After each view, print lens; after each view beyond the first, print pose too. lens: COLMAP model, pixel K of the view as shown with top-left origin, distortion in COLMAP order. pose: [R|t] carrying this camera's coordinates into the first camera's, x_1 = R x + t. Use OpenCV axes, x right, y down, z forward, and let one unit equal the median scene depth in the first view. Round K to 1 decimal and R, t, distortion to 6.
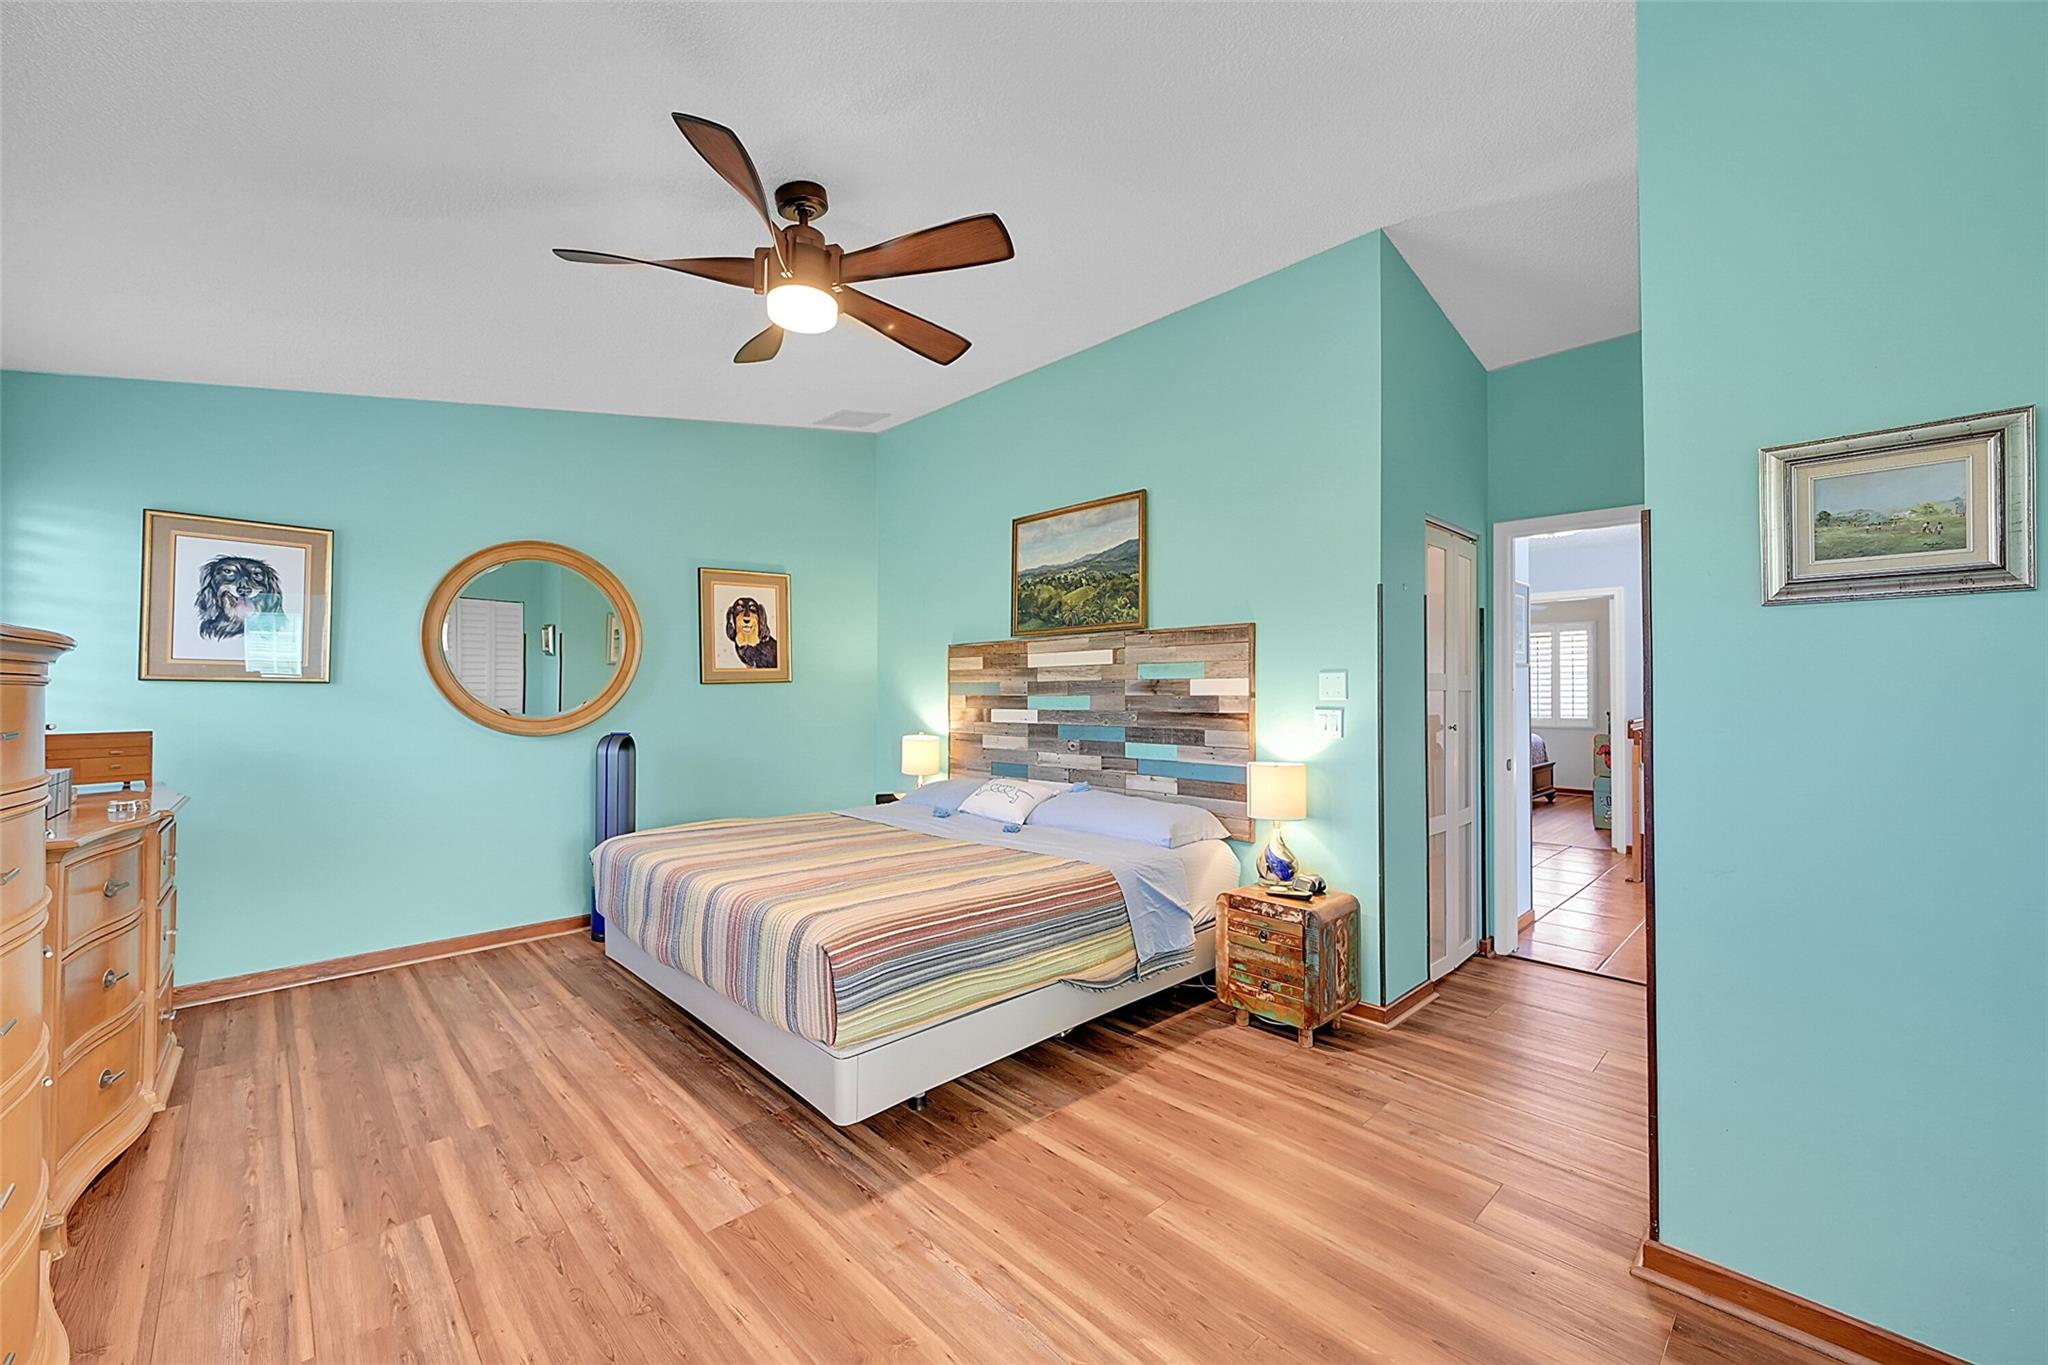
lens RADIAL K [[803.5, 0, 1009.6], [0, 803.5, 683.7], [0, 0, 1]] dist [0.000327, 0.000155]
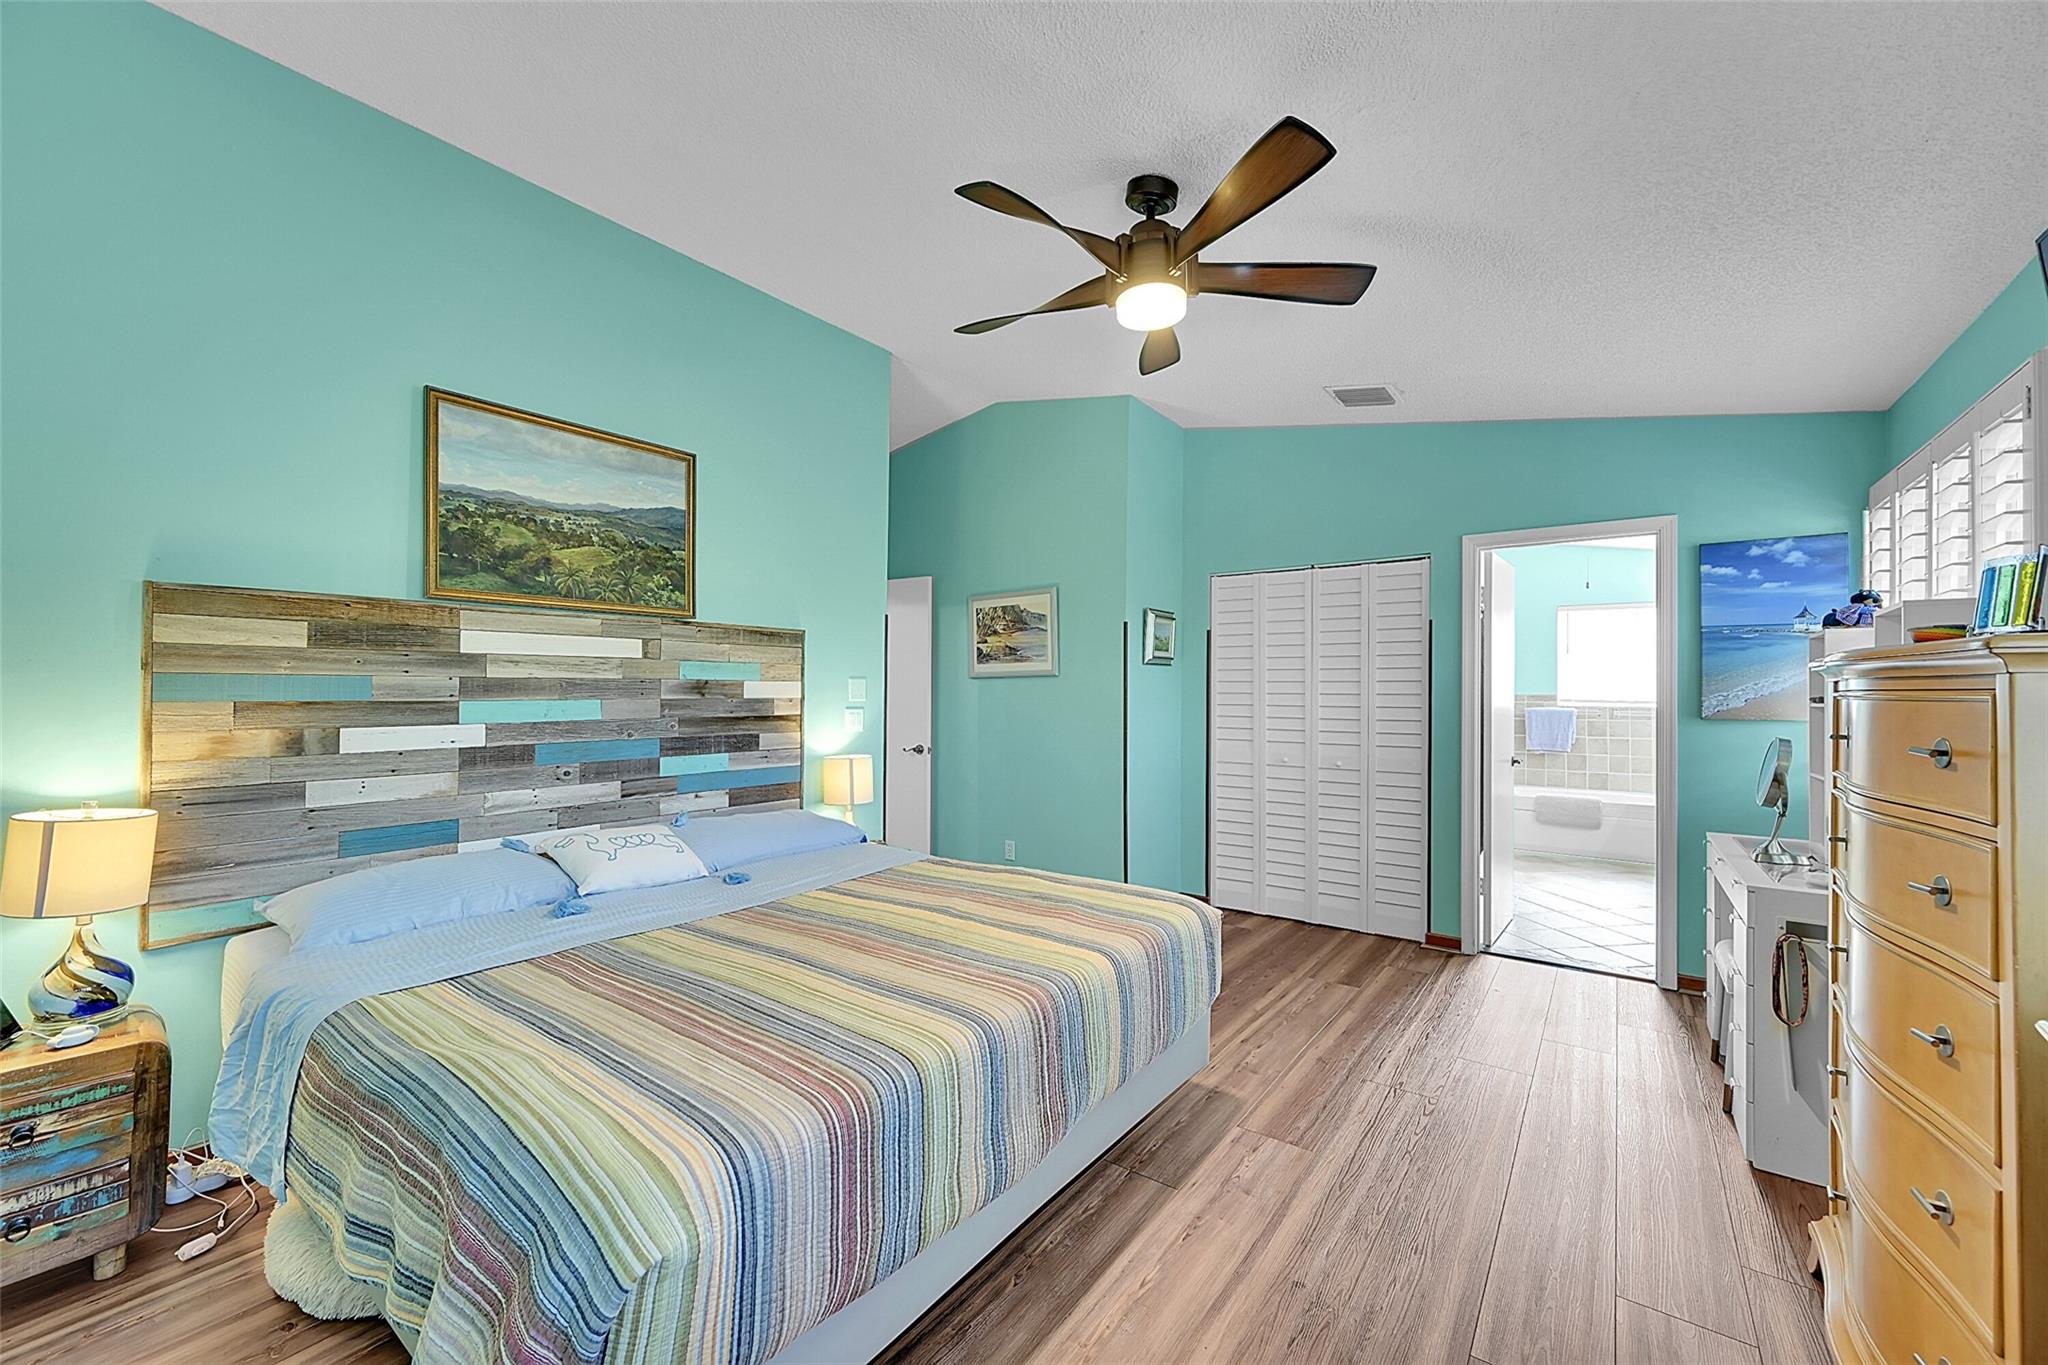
lens RADIAL K [[803.5, 0, 1028.3], [0, 803.5, 684.9], [0, 0, 1]] dist [0.000327, 0.000155]
pose [[-0.178490, 0.007899, 0.983910, -0.700220], [-0.015230, 0.999826, -0.010790, 0.003643], [-0.983824, -0.016911, -0.178339, 0.774702]]
